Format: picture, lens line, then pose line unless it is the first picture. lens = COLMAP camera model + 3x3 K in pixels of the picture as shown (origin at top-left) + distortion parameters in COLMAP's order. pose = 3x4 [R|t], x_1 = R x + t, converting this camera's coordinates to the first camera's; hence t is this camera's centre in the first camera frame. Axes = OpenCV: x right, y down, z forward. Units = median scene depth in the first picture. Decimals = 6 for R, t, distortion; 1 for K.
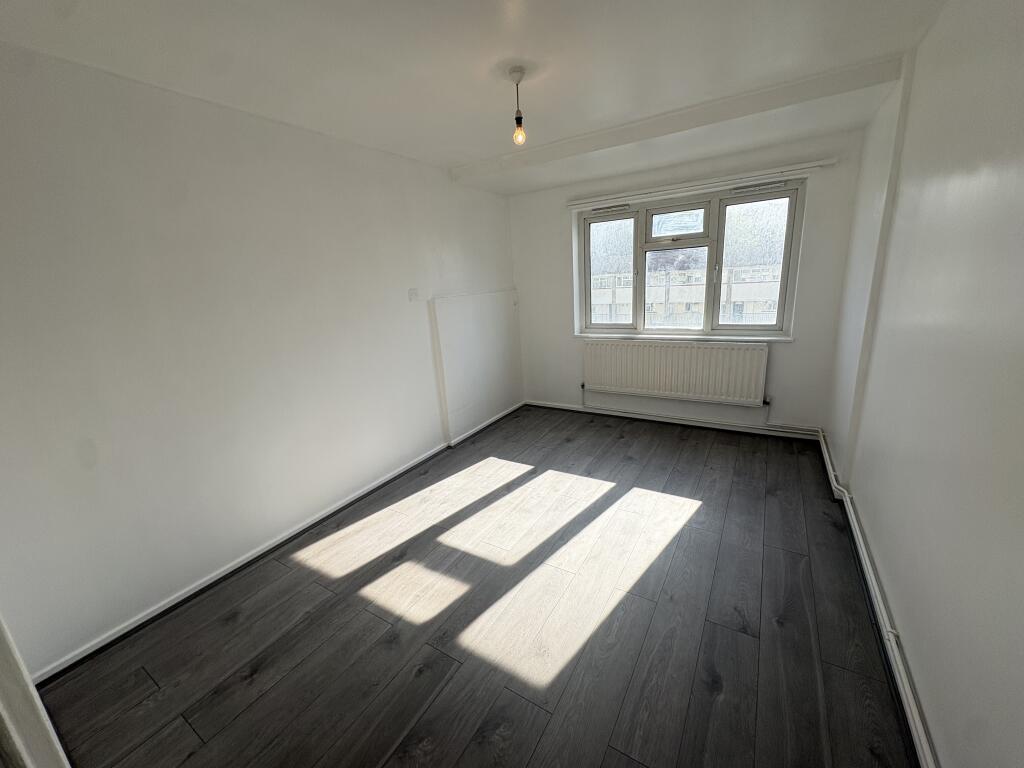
lens RADIAL K [[407.2, 0, 509.2], [0, 407.2, 382.0], [0, 0, 1]] dist [0.000458, -0.000107]
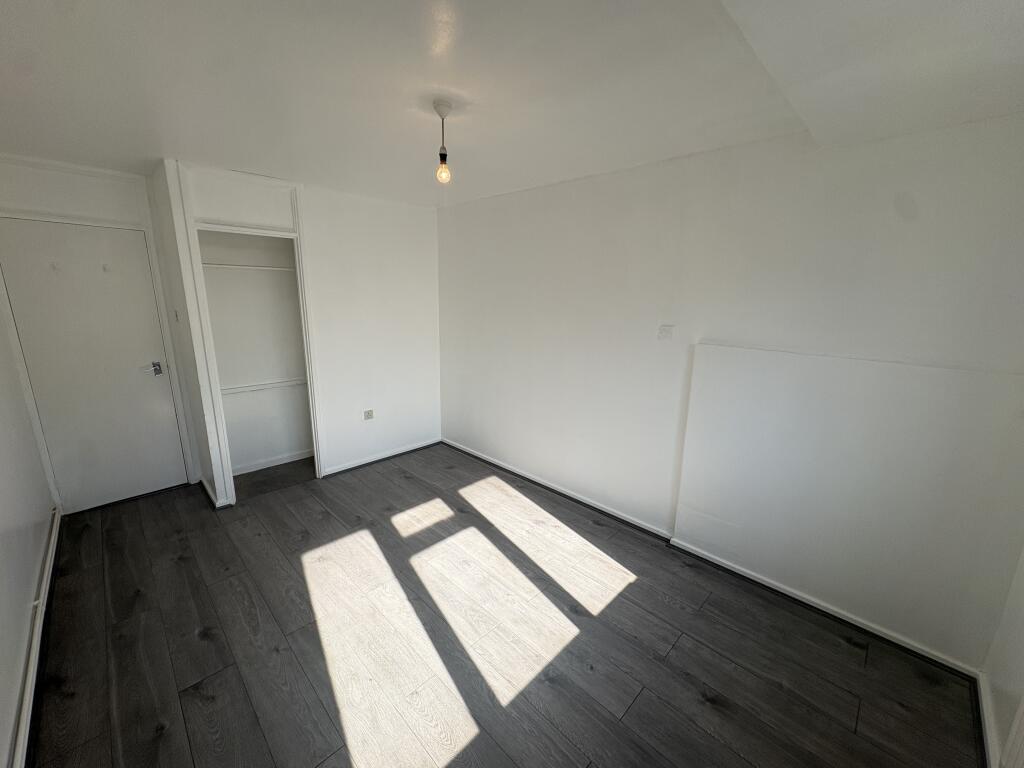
lens RADIAL K [[407.2, 0, 509.4], [0, 407.2, 385.0], [0, 0, 1]] dist [0.000458, -0.000107]
pose [[-0.221300, 0.276069, -0.935314, 0.712967], [-0.244327, 0.912809, 0.327236, -0.362432], [0.944103, 0.300940, -0.134553, 1.026274]]
